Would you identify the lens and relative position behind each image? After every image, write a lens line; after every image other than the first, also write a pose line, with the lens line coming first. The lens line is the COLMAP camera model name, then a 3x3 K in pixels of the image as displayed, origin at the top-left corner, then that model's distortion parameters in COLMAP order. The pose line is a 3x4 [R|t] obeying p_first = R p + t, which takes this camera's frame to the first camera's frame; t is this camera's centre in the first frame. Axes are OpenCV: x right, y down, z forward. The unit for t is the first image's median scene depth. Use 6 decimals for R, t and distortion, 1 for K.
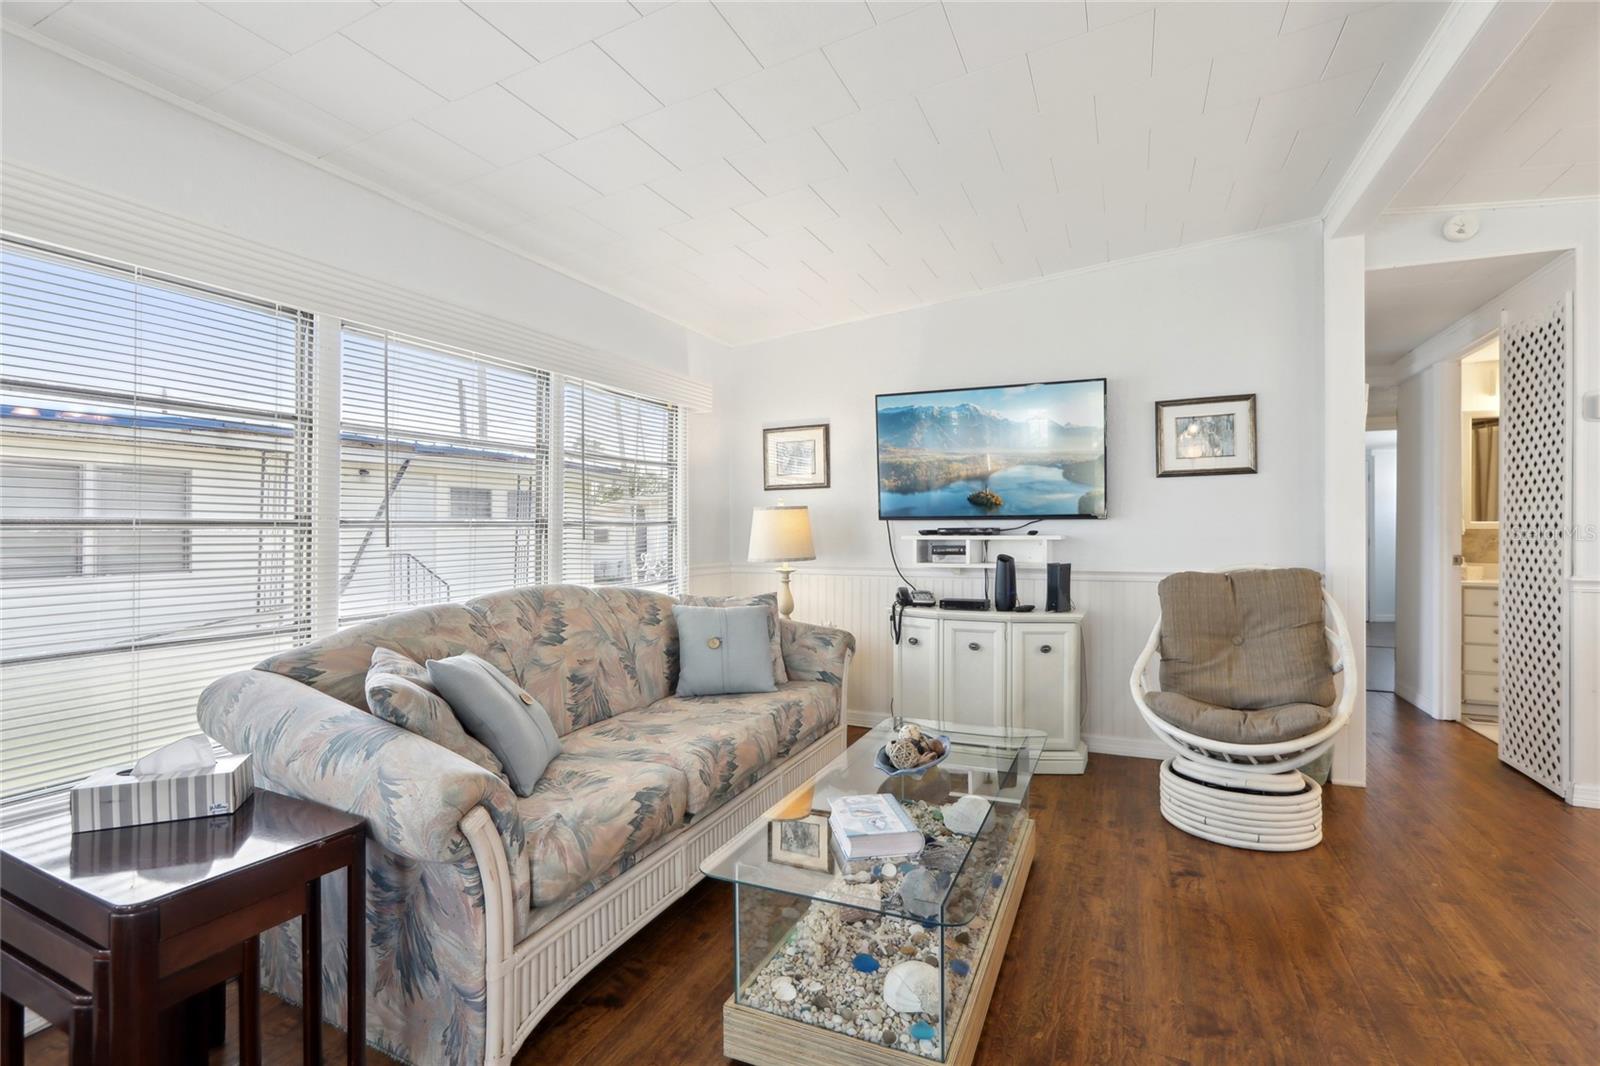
lens RADIAL K [[738.6, 0, 800.0], [0, 738.6, 533.0], [0, 0, 1]] dist [-0.024772, 0.021432]
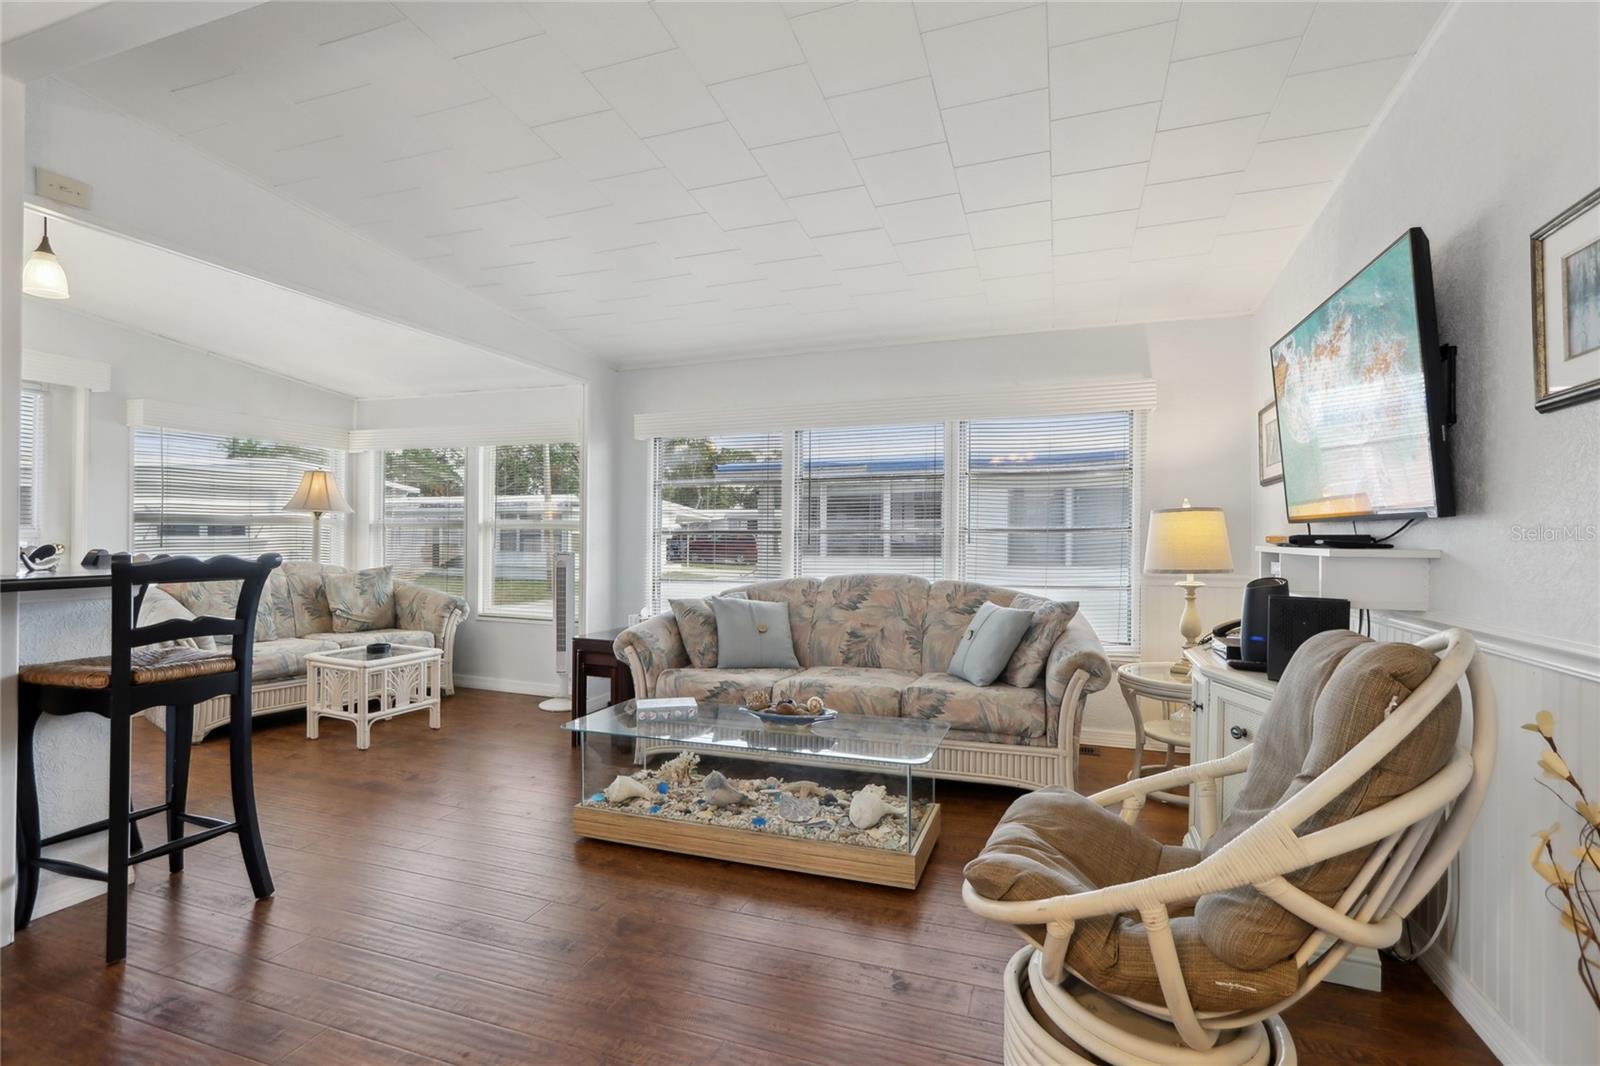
lens RADIAL K [[738.6, 0, 800.0], [0, 738.6, 533.0], [0, 0, 1]] dist [-0.024772, 0.021432]
pose [[0.083811, 0.000688, -0.996481, 0.949011], [-0.003809, 0.999993, 0.000370, -0.008414], [0.996474, 0.003765, 0.083813, 0.604152]]
